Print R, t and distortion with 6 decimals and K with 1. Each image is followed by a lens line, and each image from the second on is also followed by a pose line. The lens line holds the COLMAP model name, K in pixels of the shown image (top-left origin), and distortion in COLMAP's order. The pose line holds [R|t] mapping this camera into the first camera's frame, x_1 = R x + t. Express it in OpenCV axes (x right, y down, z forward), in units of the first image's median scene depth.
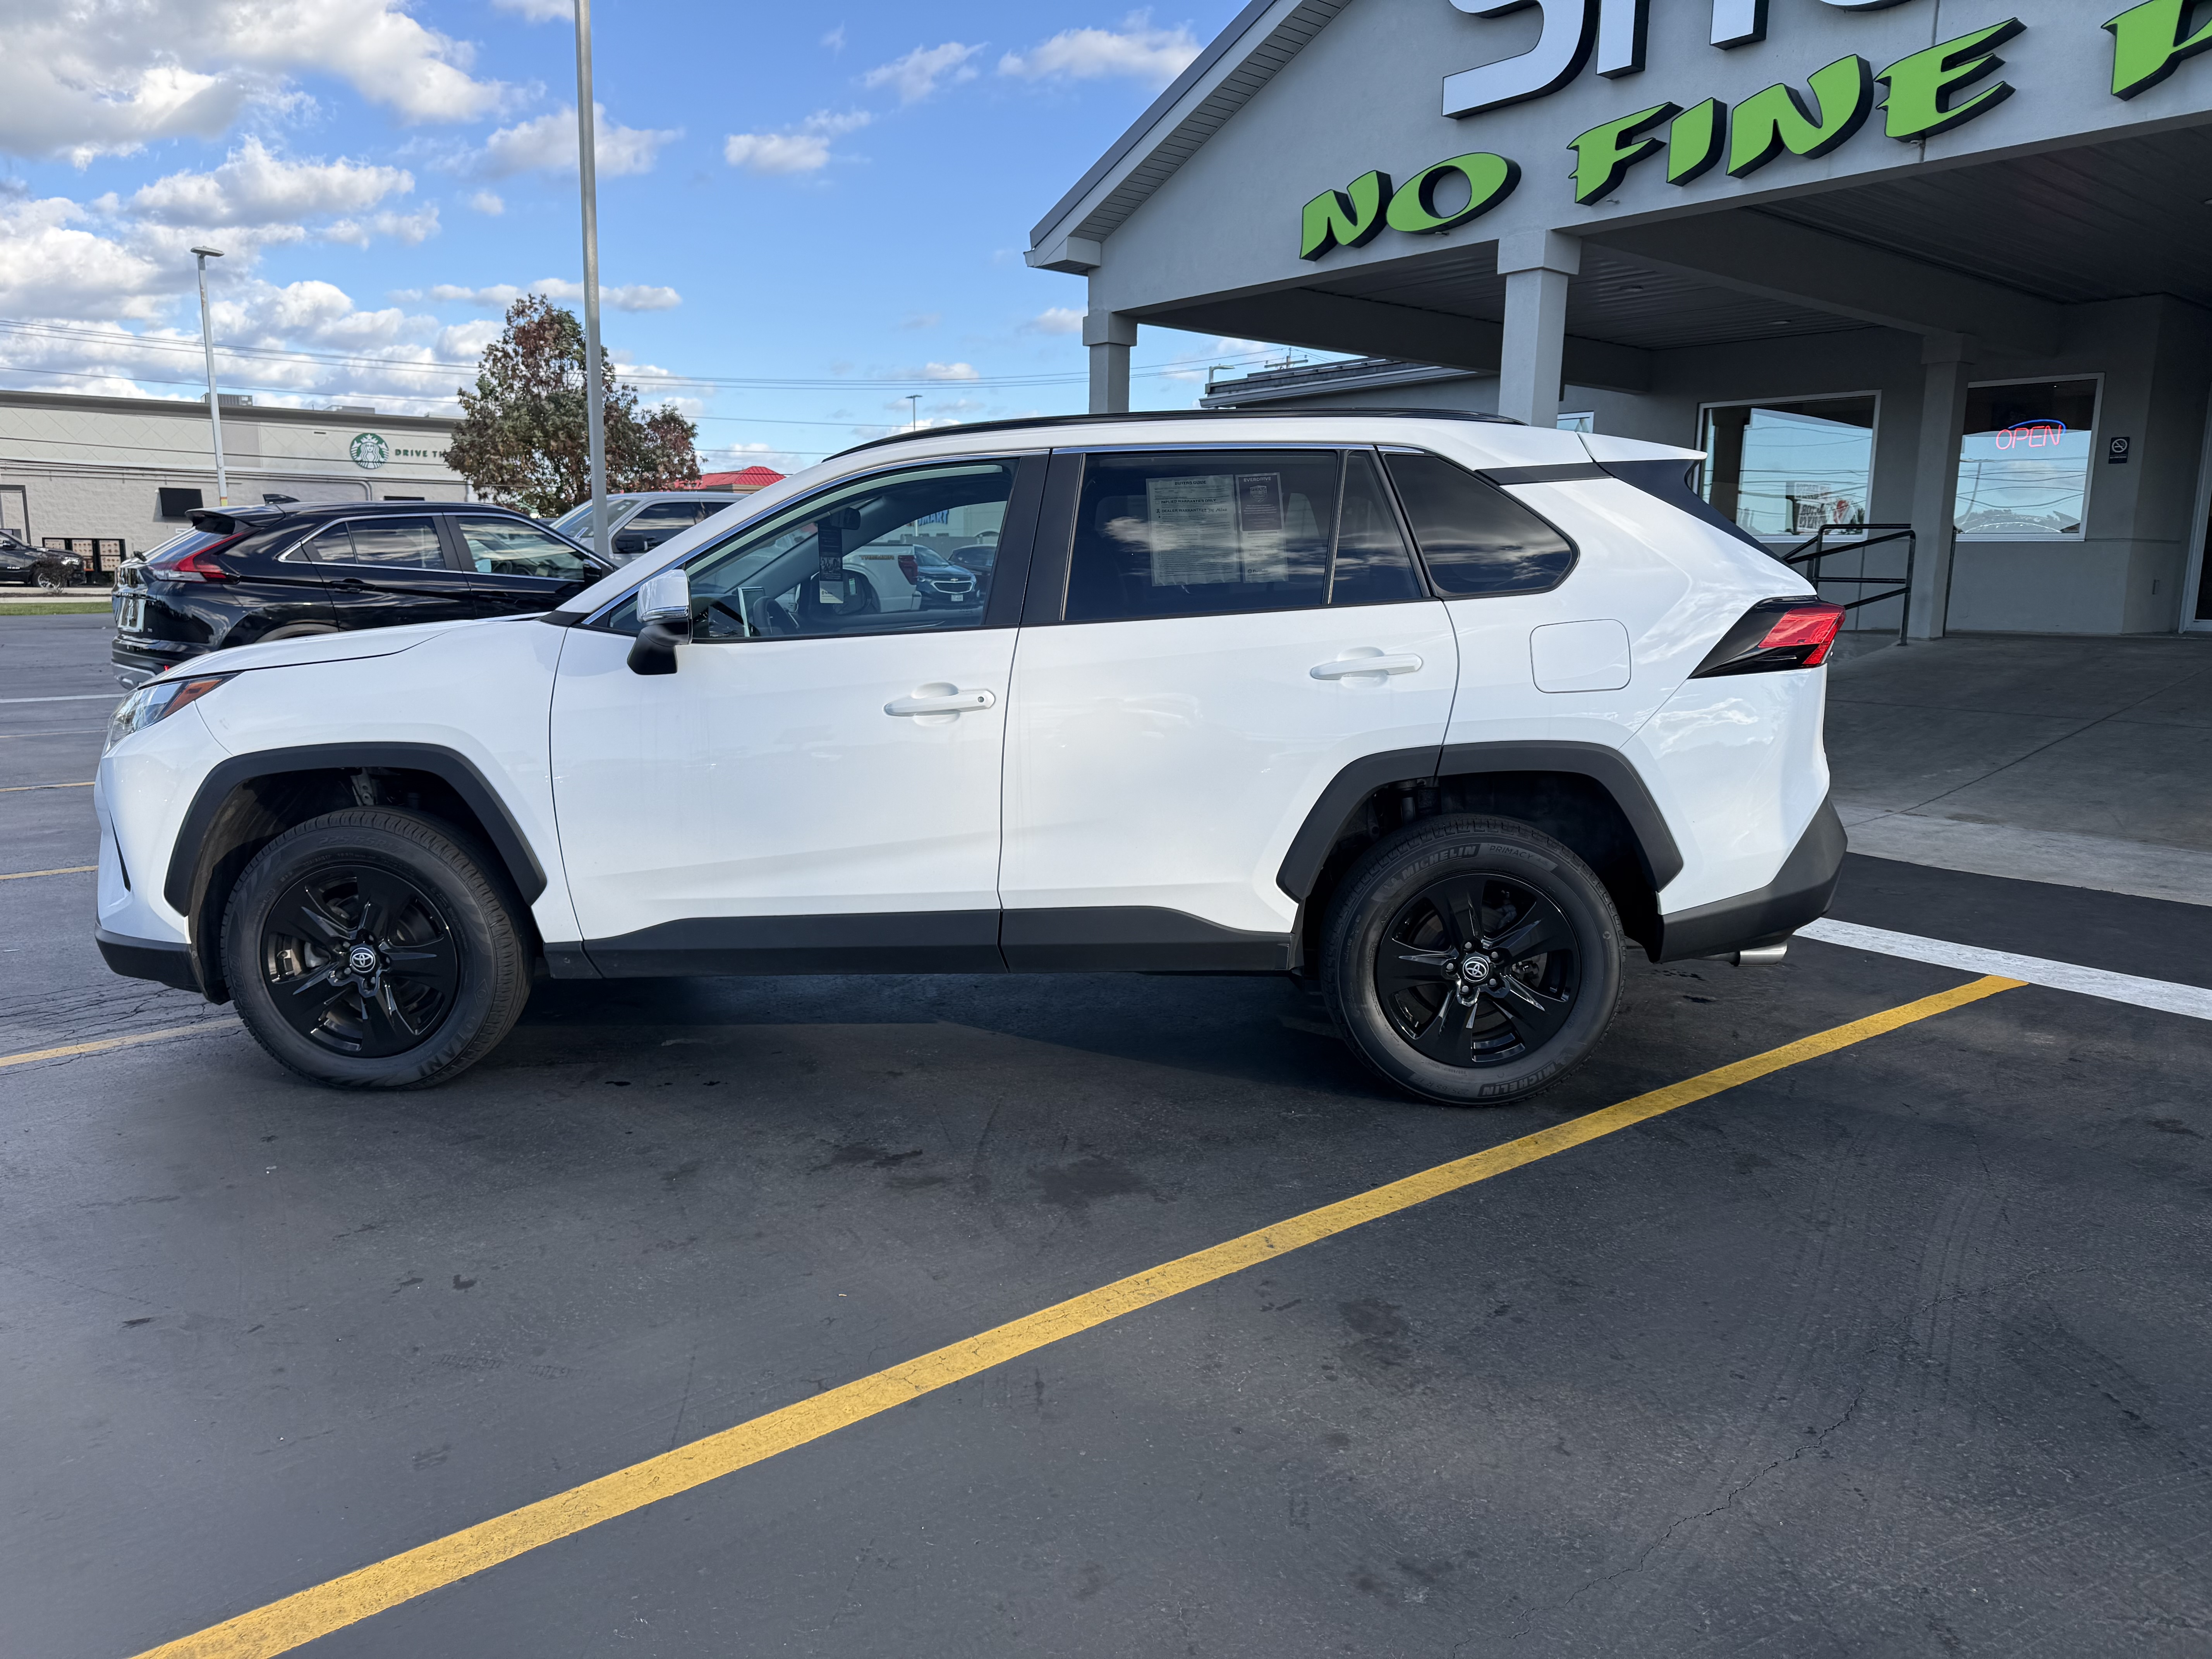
lens RADIAL K [[1562.7, 0, 1087.4], [0, 1562.7, 851.2], [0, 0, 1]] dist [0.014419, -0.017995]
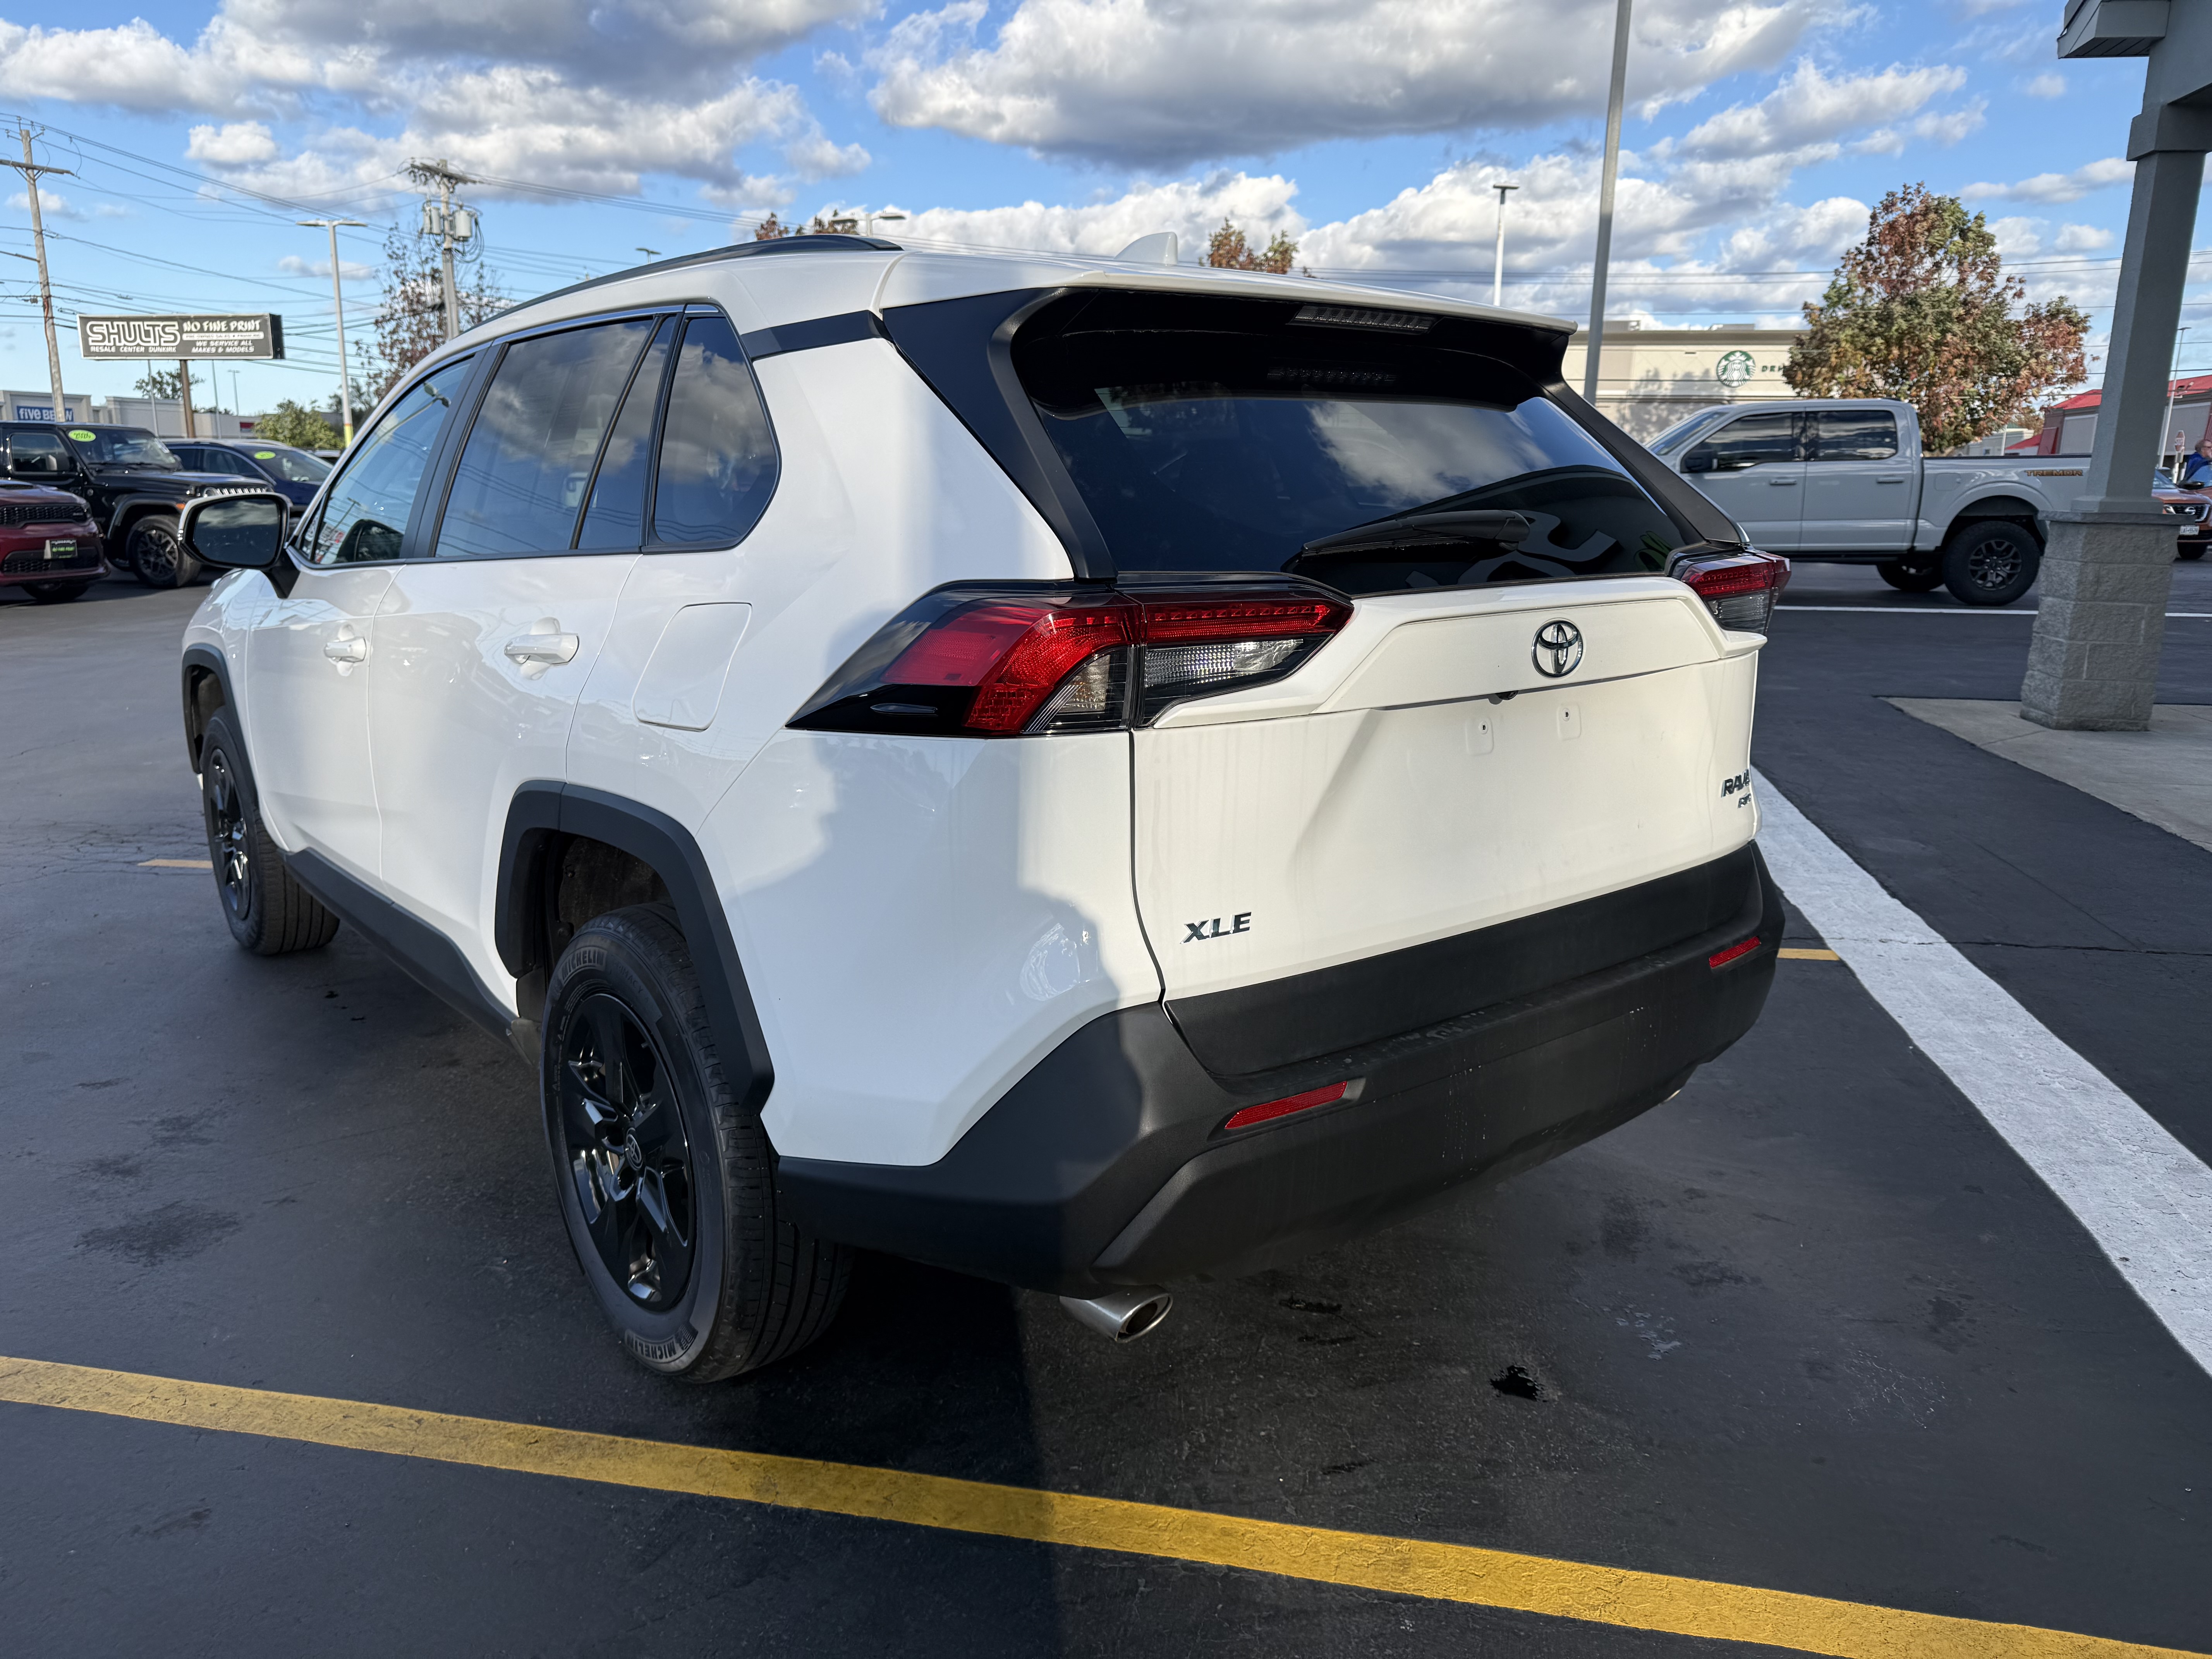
lens RADIAL K [[1562.7, 0, 1092.4], [0, 1562.7, 836.2], [0, 0, 1]] dist [0.014419, -0.017995]
pose [[0.653600, 0.169663, -0.737578, 0.327585], [-0.140274, 0.984821, 0.102233, -0.055131], [0.743727, 0.036644, 0.667478, 0.288937]]
